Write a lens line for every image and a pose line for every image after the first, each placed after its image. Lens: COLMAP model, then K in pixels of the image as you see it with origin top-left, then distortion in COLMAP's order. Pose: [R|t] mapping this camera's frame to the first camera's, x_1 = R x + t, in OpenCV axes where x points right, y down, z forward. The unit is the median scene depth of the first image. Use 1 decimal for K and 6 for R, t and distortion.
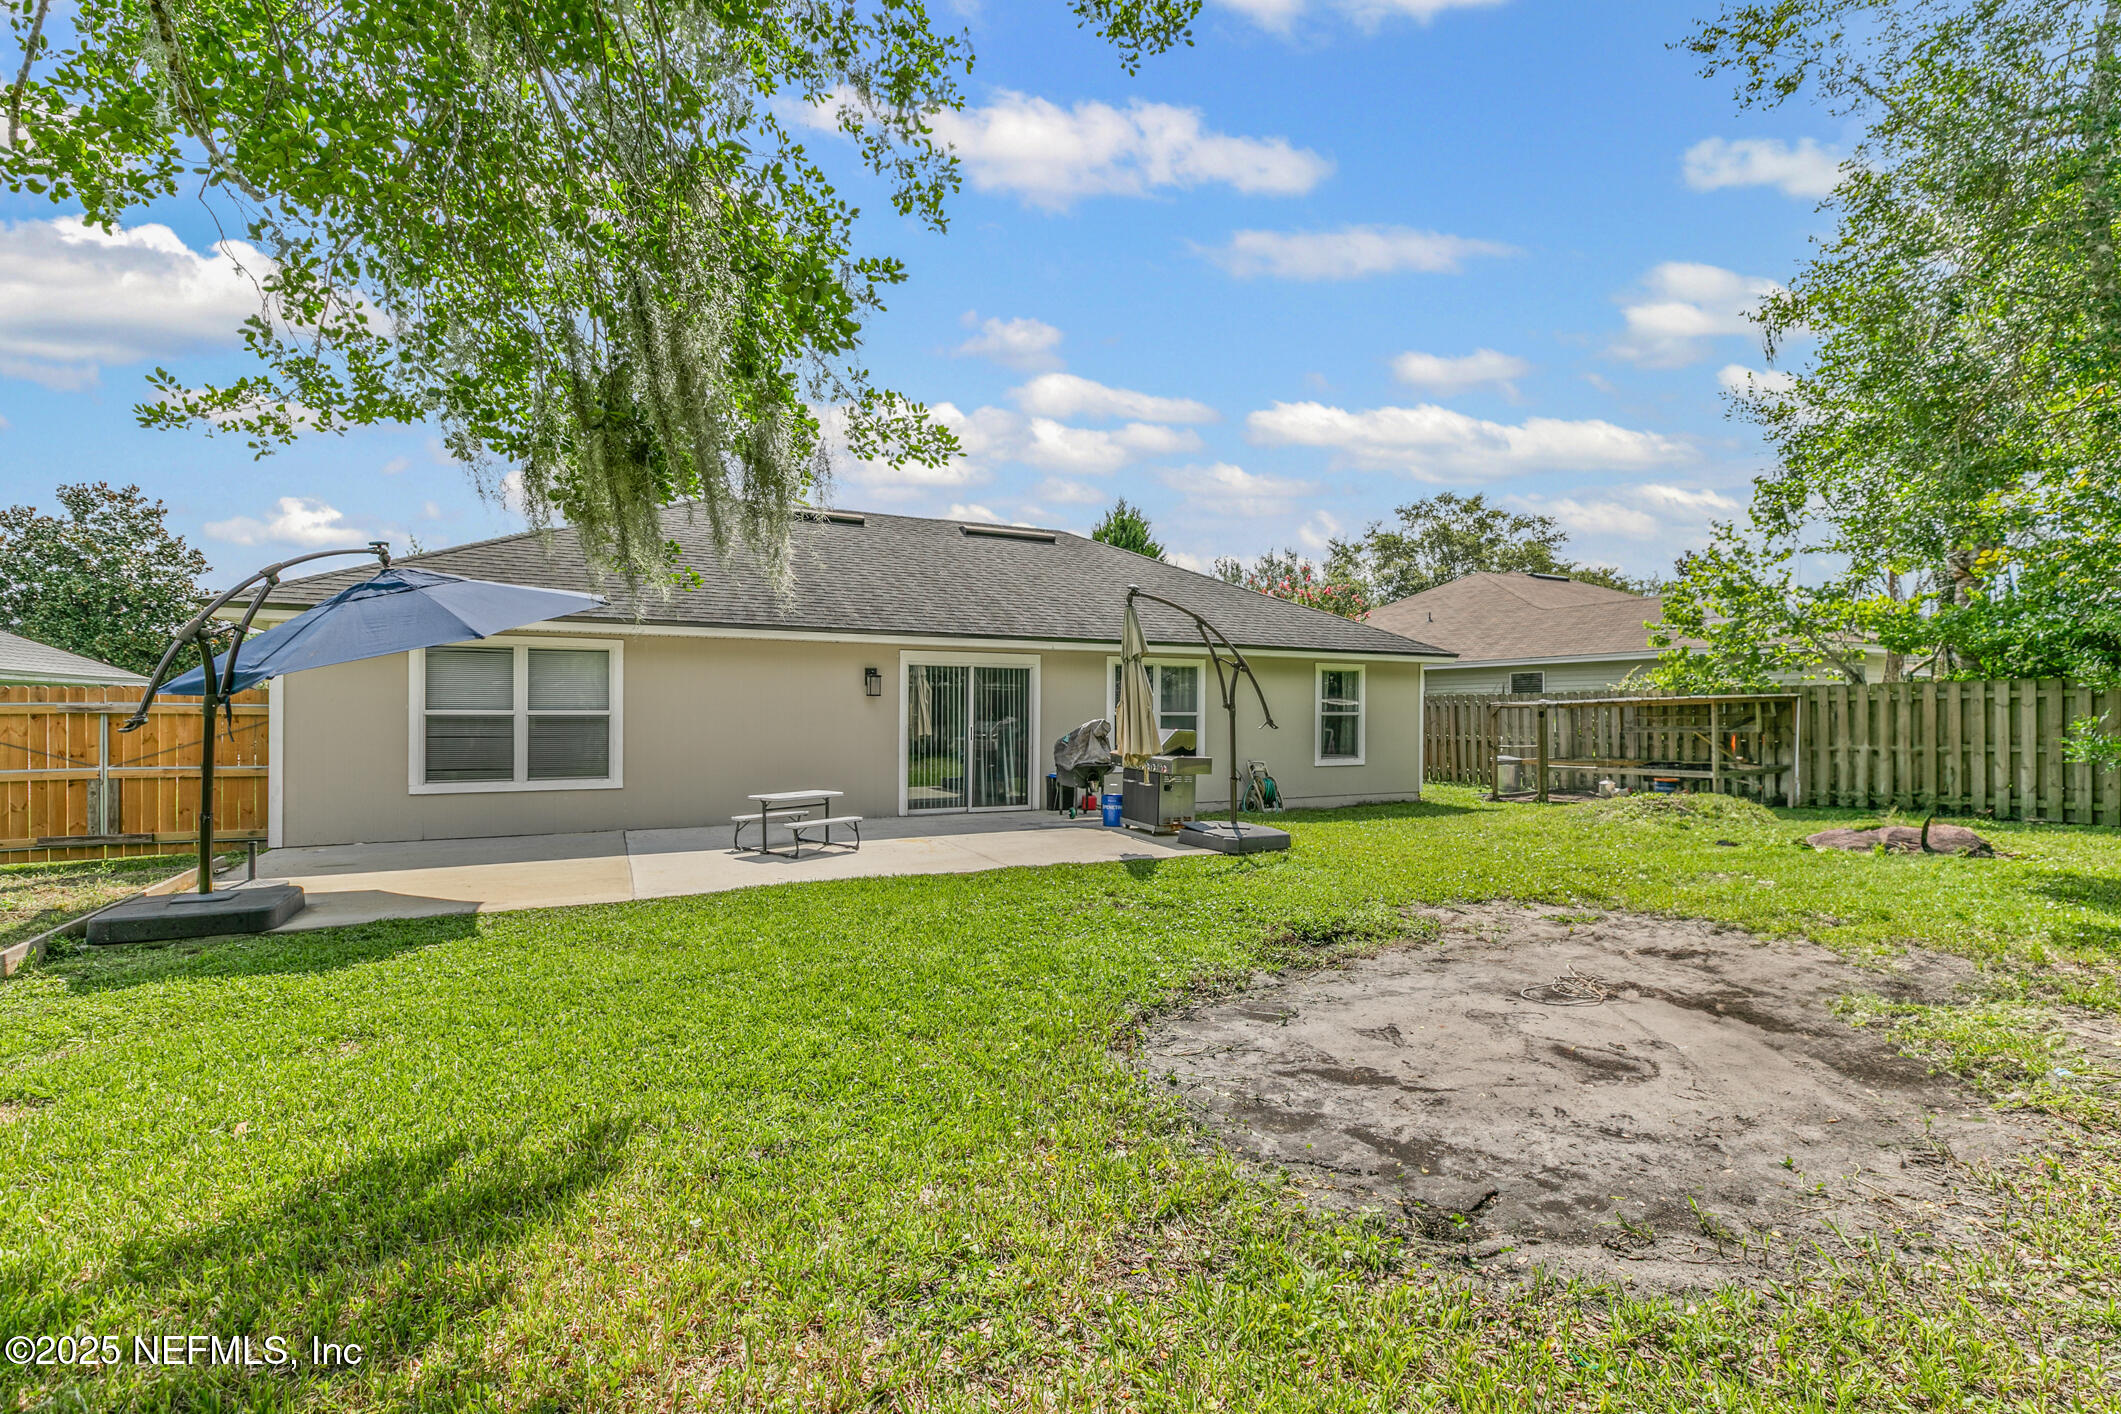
lens RADIAL K [[978.3, 0, 1072.8], [0, 978.3, 707.6], [0, 0, 1]] dist [0.010314, -0.000758]
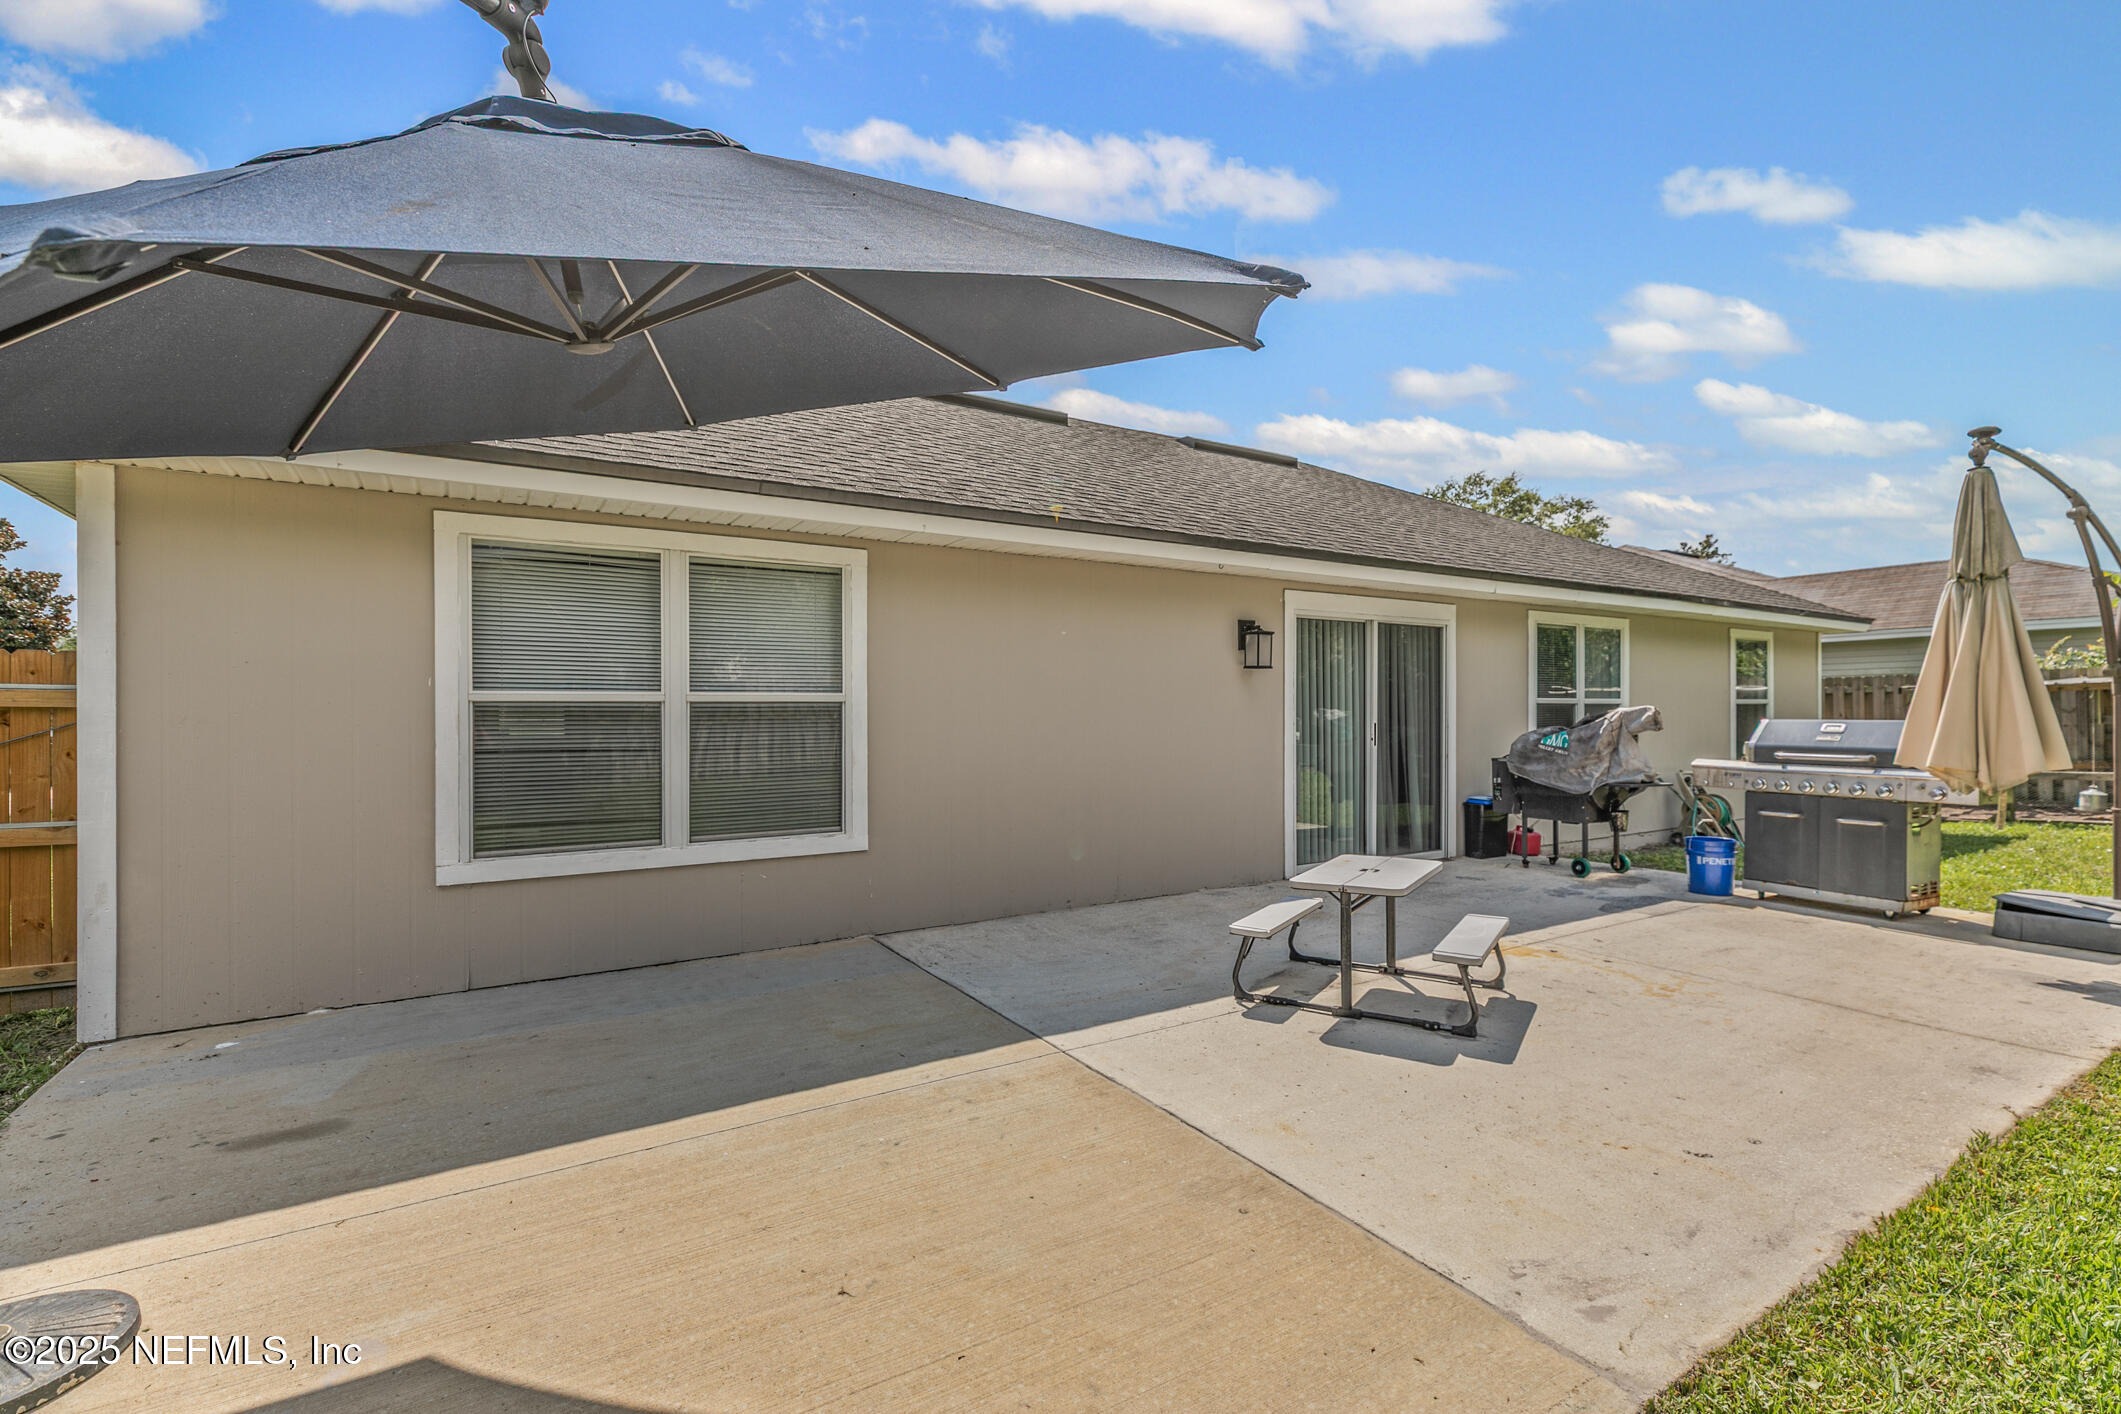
lens RADIAL K [[978.3, 0, 1080.0], [0, 978.3, 714.1], [0, 0, 1]] dist [0.010314, -0.000758]
pose [[0.994827, -0.009526, 0.101137, -0.404187], [0.009301, 0.999953, 0.002693, 0.013050], [-0.101158, -0.001738, 0.994869, 0.501441]]
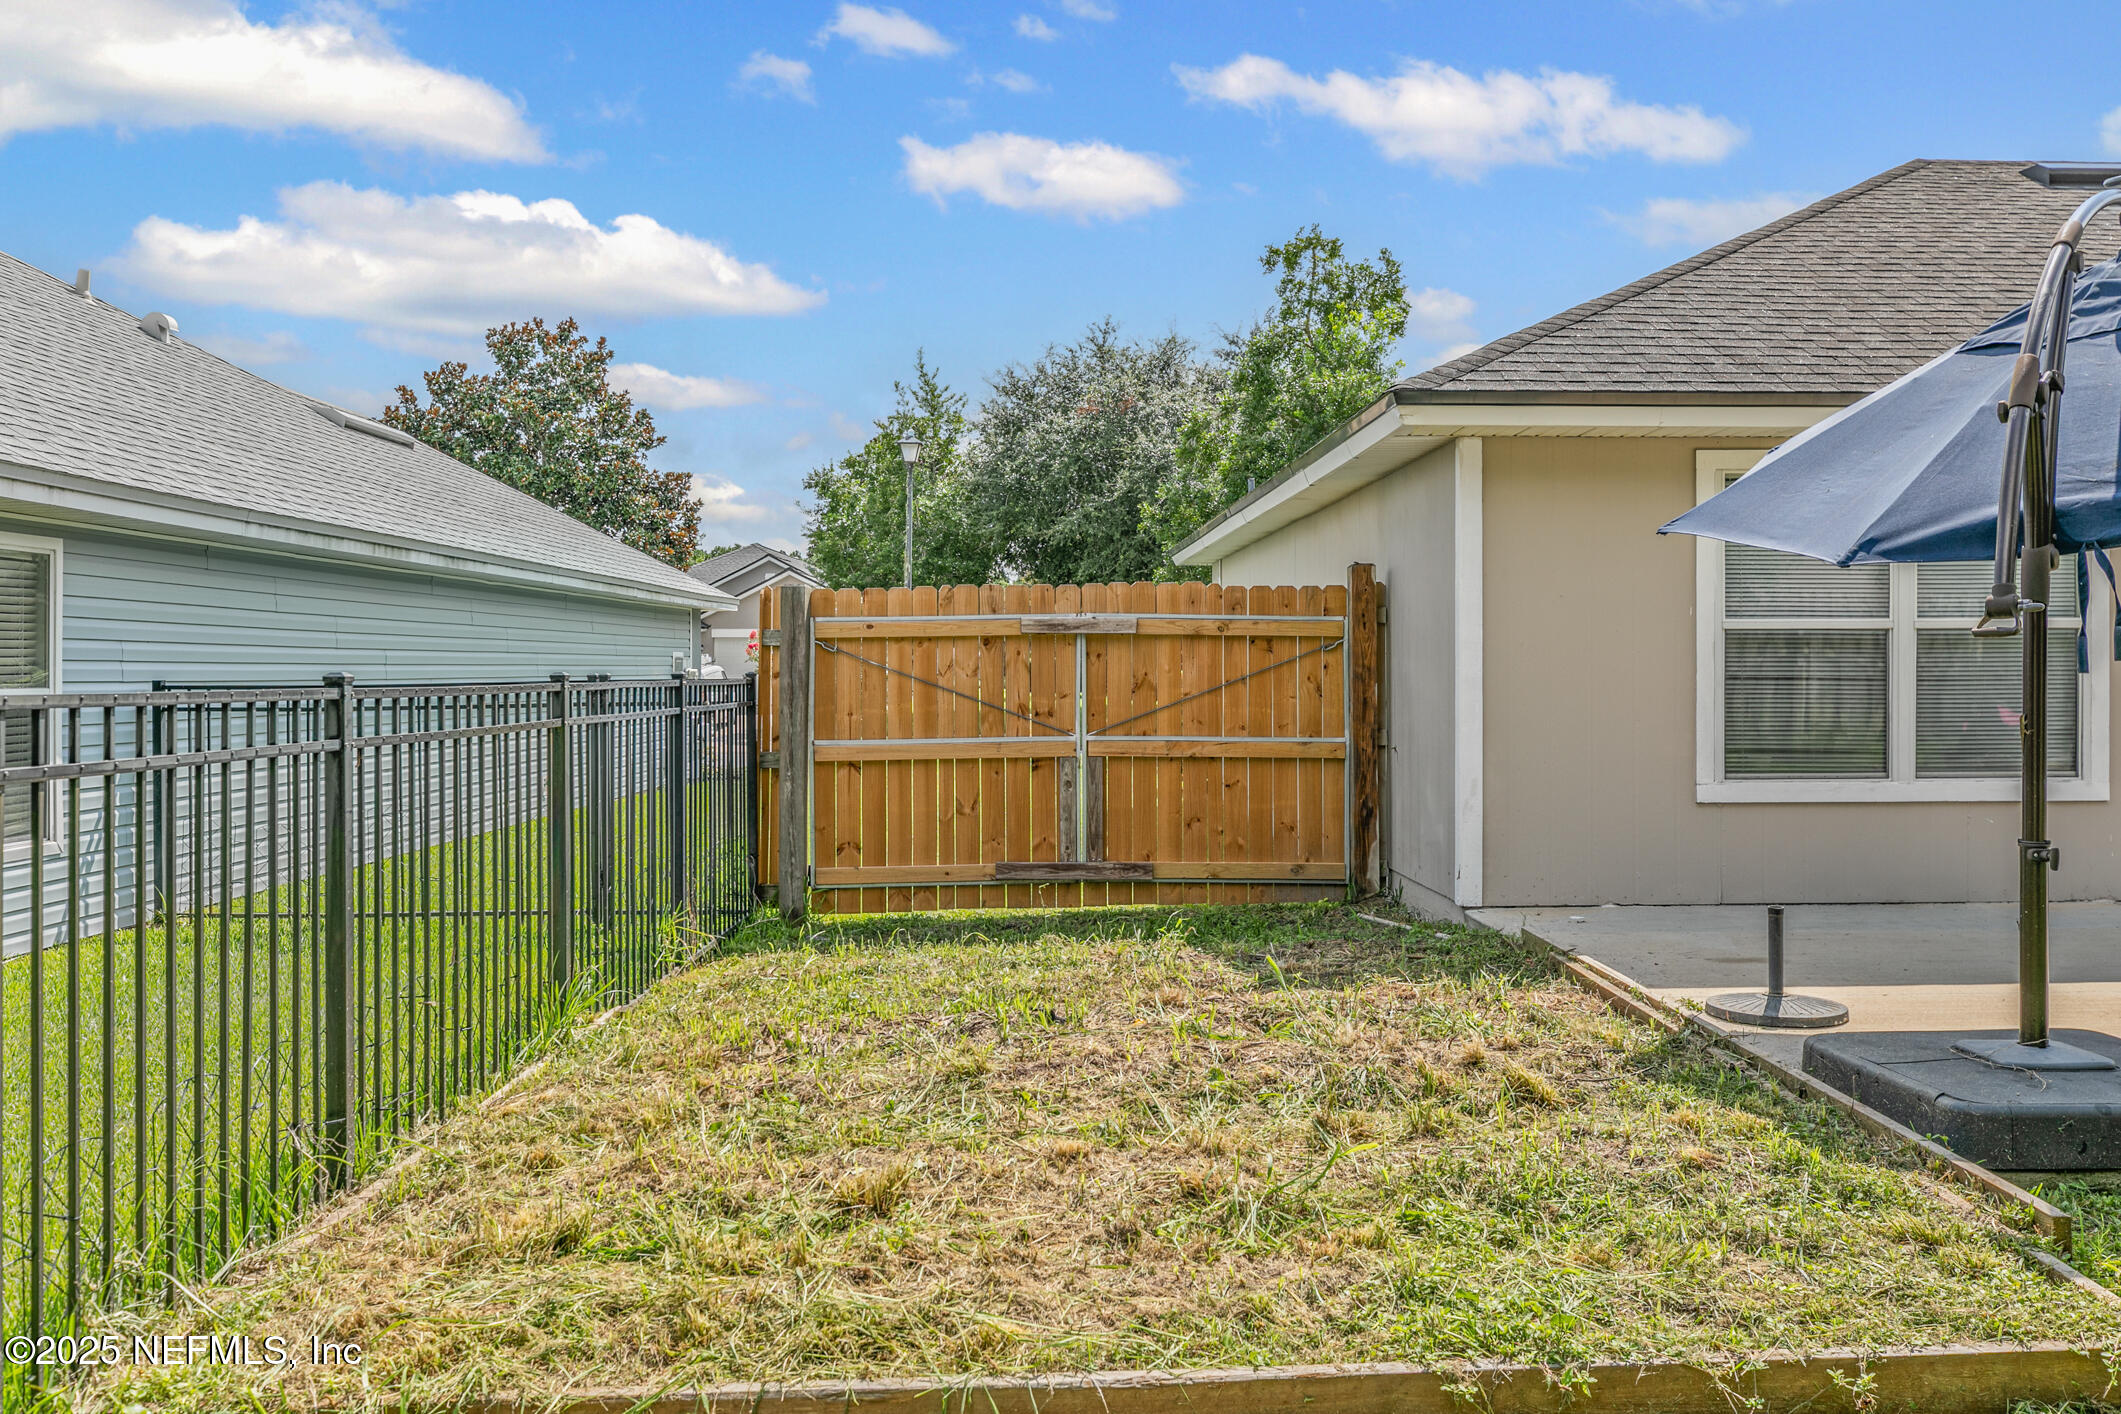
lens RADIAL K [[1803.9, 0, 1042.0], [0, 1803.9, 667.5], [0, 0, 1]] dist [-0.001684, 0.002298]
pose [[0.905465, -0.003933, -0.424403, -0.548983], [0.007617, 0.999947, 0.006985, 0.015399], [0.424353, -0.009558, 0.905446, 0.099435]]
